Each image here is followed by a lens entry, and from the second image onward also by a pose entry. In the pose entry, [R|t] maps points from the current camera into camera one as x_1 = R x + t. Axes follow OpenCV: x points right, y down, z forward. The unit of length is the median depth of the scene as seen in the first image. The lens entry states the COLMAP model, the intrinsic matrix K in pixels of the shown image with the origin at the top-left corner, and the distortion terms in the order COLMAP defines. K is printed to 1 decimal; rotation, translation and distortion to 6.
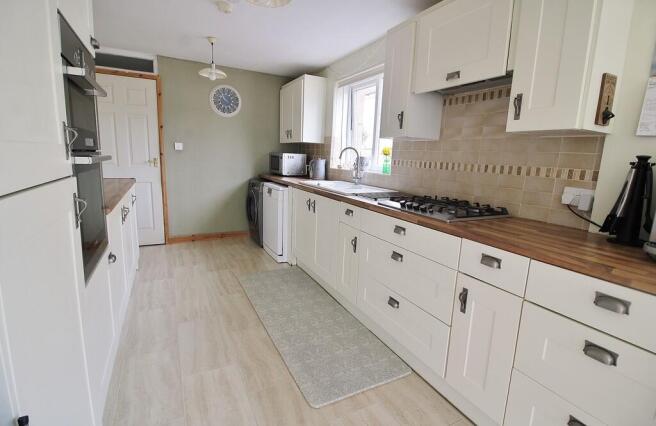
lens RADIAL K [[314.2, 0, 329.2], [0, 314.2, 213.9], [0, 0, 1]] dist [0.001629, -0.002422]
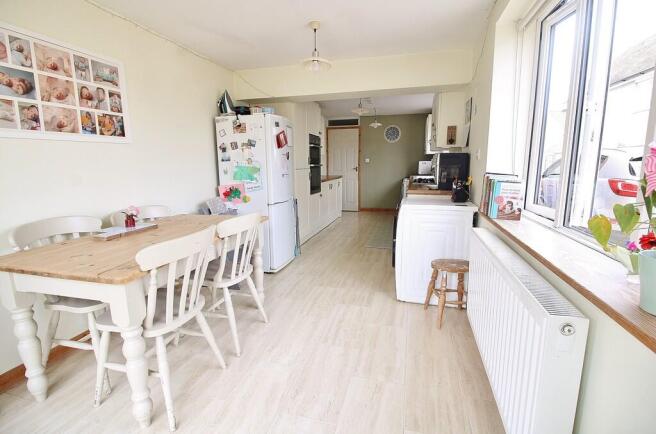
lens RADIAL K [[310.7, 0, 324.5], [0, 310.7, 216.3], [0, 0, 1]] dist [-0.001325, -0.000151]
pose [[0.731460, 0.068062, -0.678479, 0.692116], [-0.086869, 0.996200, 0.006281, 0.147166], [0.676328, 0.054345, 0.734593, -0.597868]]
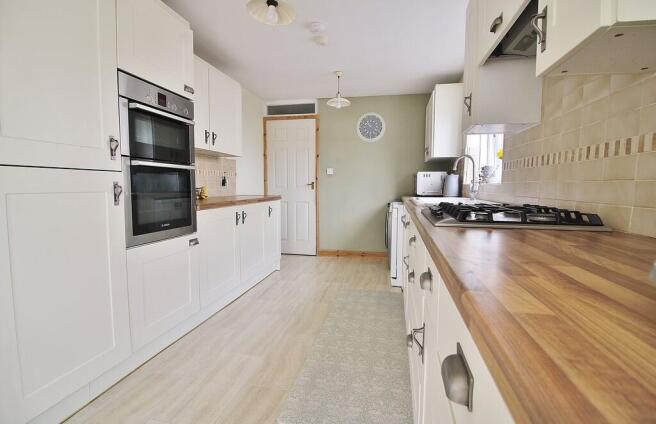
lens RADIAL K [[314.2, 0, 329.5], [0, 314.2, 212.6], [0, 0, 1]] dist [0.001629, -0.002422]
pose [[0.774145, 0.018620, -0.632734, 0.271101], [-0.091015, 0.992455, -0.082151, 0.032399], [0.626431, 0.121185, 0.769999, 0.138599]]
